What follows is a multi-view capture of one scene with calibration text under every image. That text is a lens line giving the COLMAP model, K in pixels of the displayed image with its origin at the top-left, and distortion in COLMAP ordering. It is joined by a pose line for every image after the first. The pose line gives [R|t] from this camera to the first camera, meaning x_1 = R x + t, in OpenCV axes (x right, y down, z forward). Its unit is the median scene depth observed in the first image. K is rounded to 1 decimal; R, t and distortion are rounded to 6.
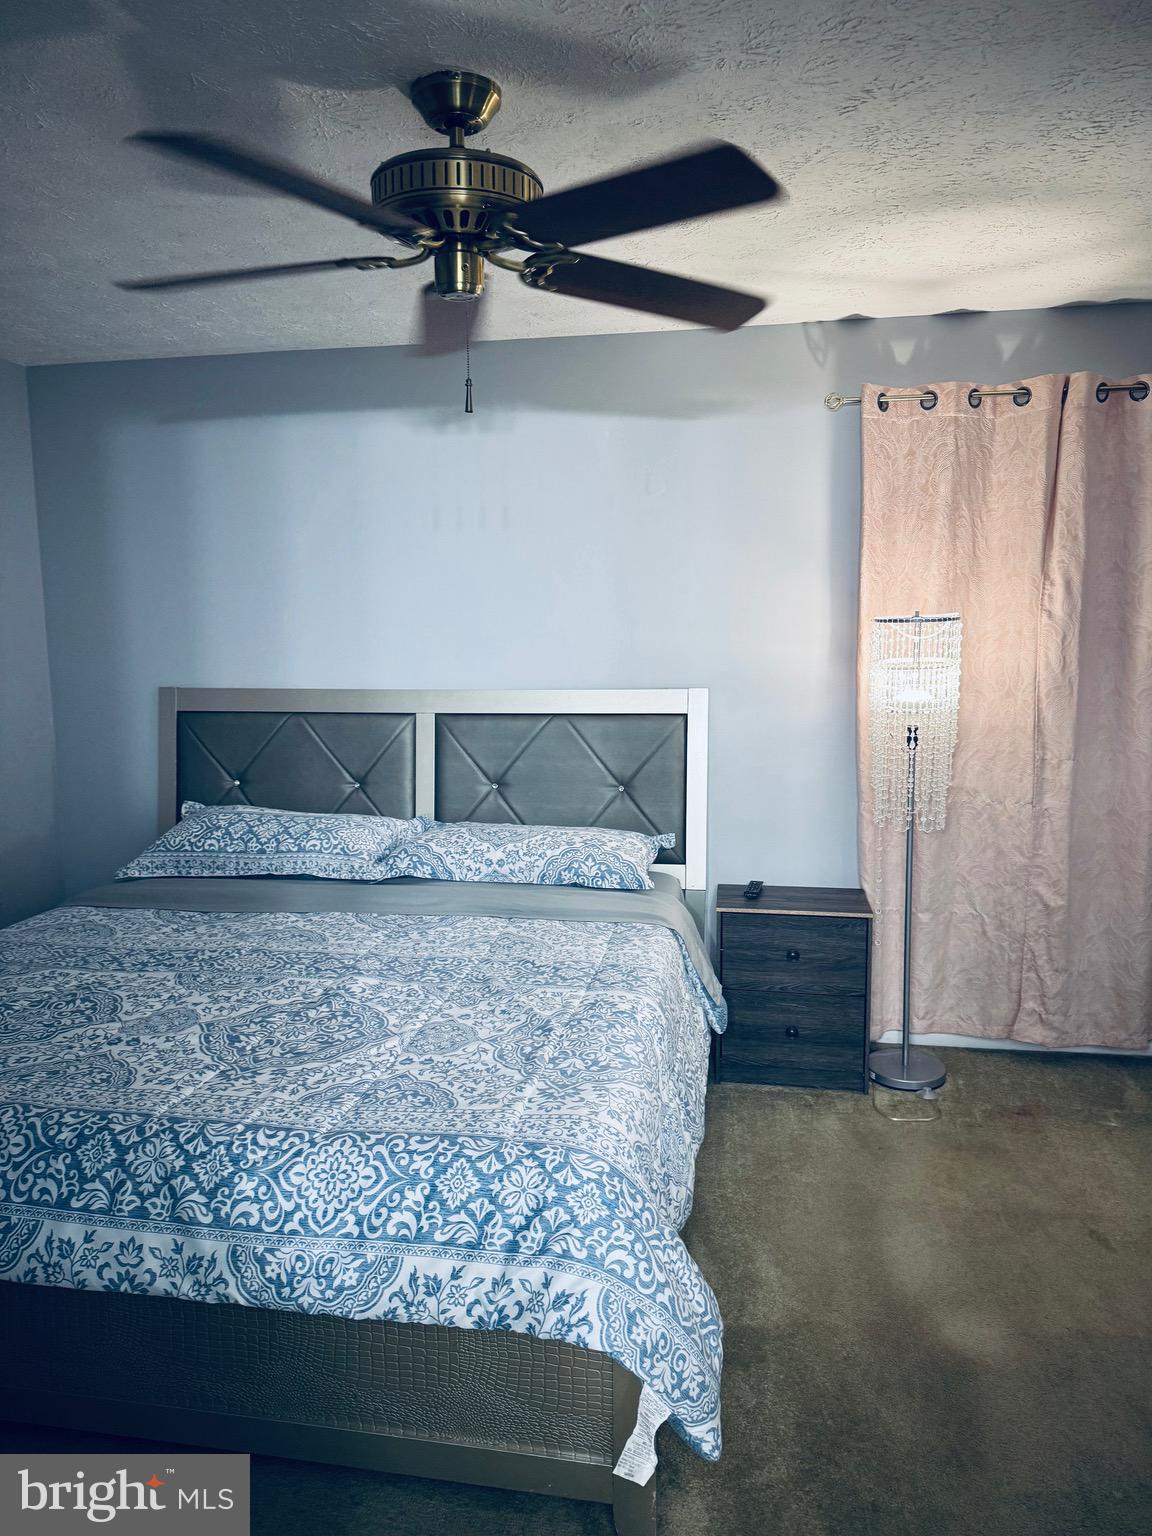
lens RADIAL K [[1090.7, 0, 555.5], [0, 1090.7, 766.4], [0, 0, 1]] dist [0.086784, -0.120303]
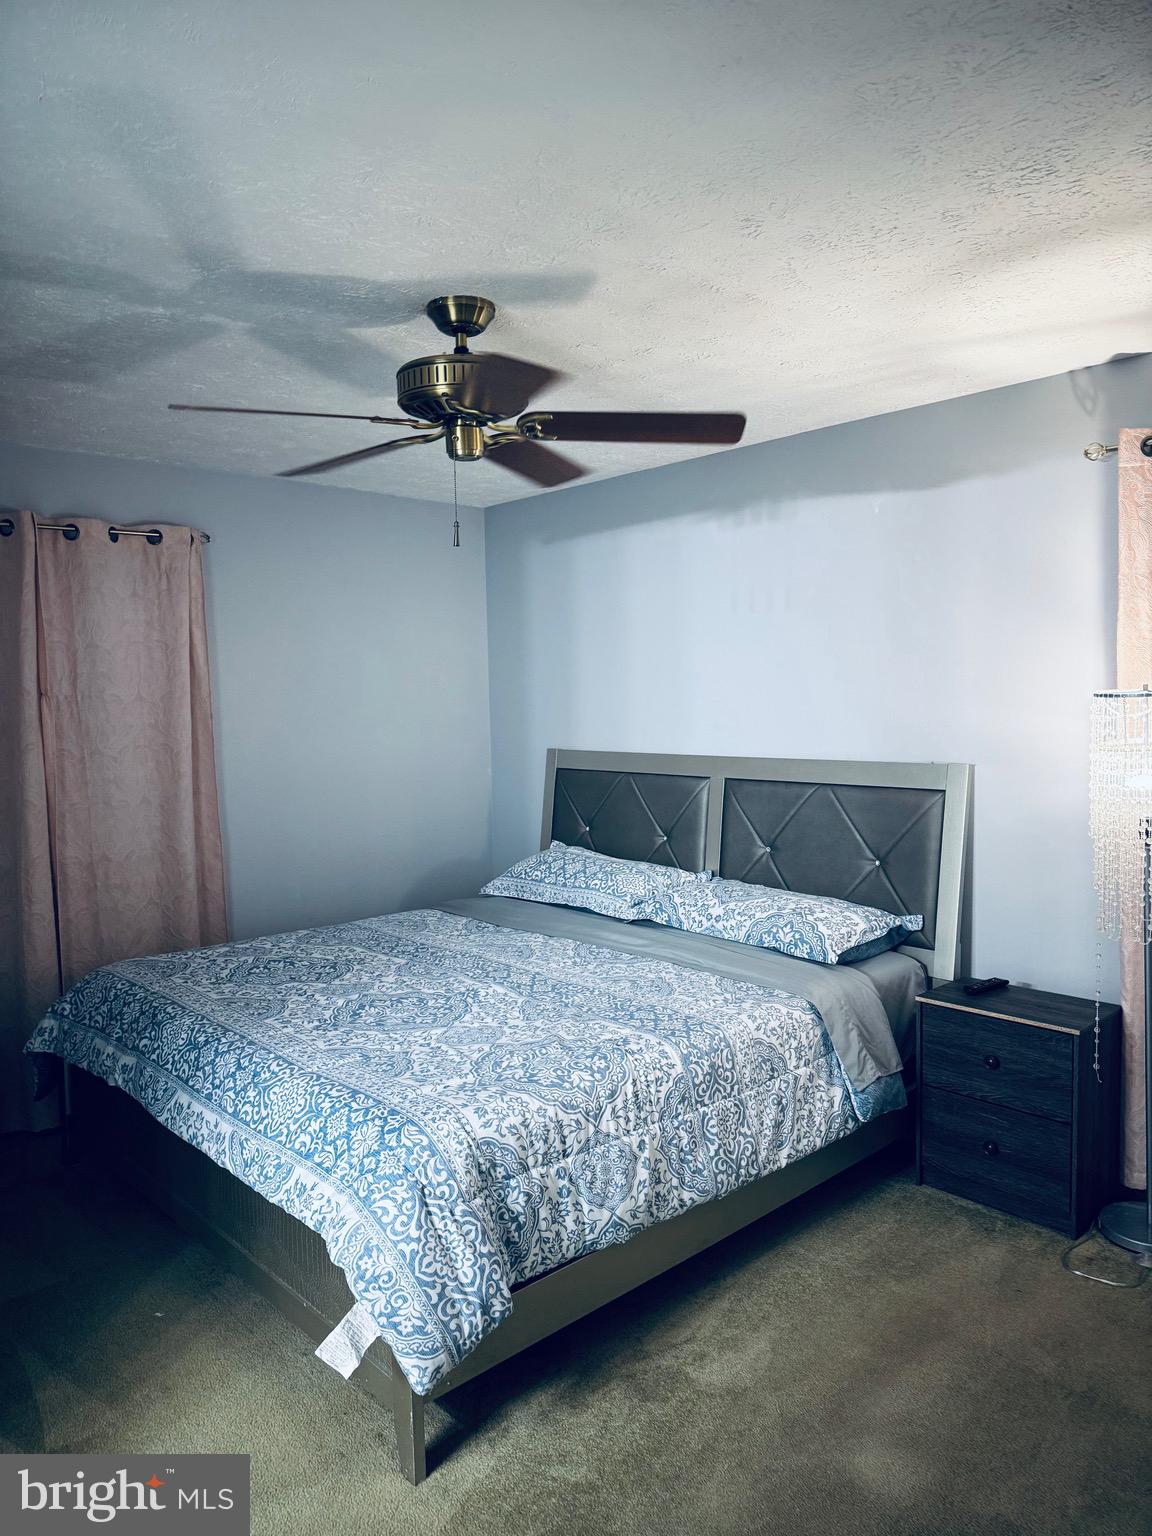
lens RADIAL K [[1090.7, 0, 555.5], [0, 1090.7, 766.4], [0, 0, 1]] dist [0.086784, -0.120303]
pose [[0.790375, 0.041825, -0.611194, 0.482276], [-0.075193, 0.996746, -0.029028, -0.017965], [0.607992, 0.068900, 0.790948, 0.040428]]
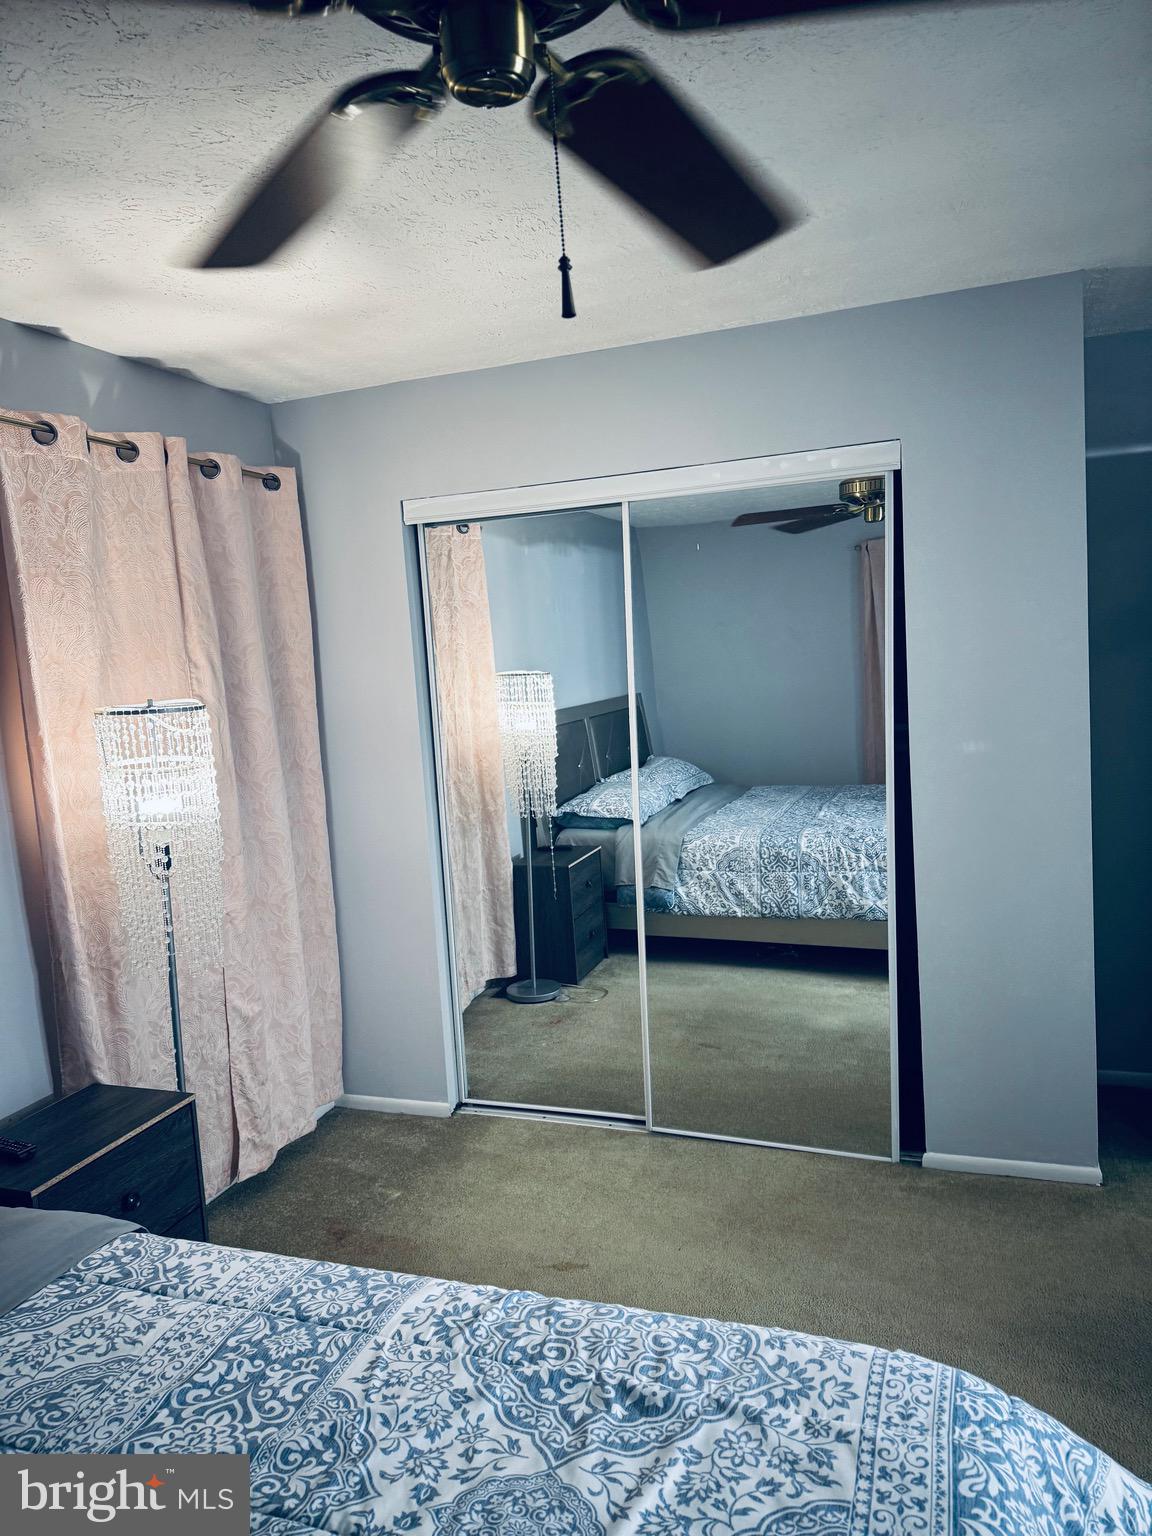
lens RADIAL K [[1090.7, 0, 555.5], [0, 1090.7, 766.4], [0, 0, 1]] dist [0.086784, -0.120303]
pose [[0.176293, -0.098610, 0.979386, -0.386124], [0.201587, 0.977498, 0.062134, -0.082796], [-0.963475, 0.186478, 0.192205, 0.566083]]
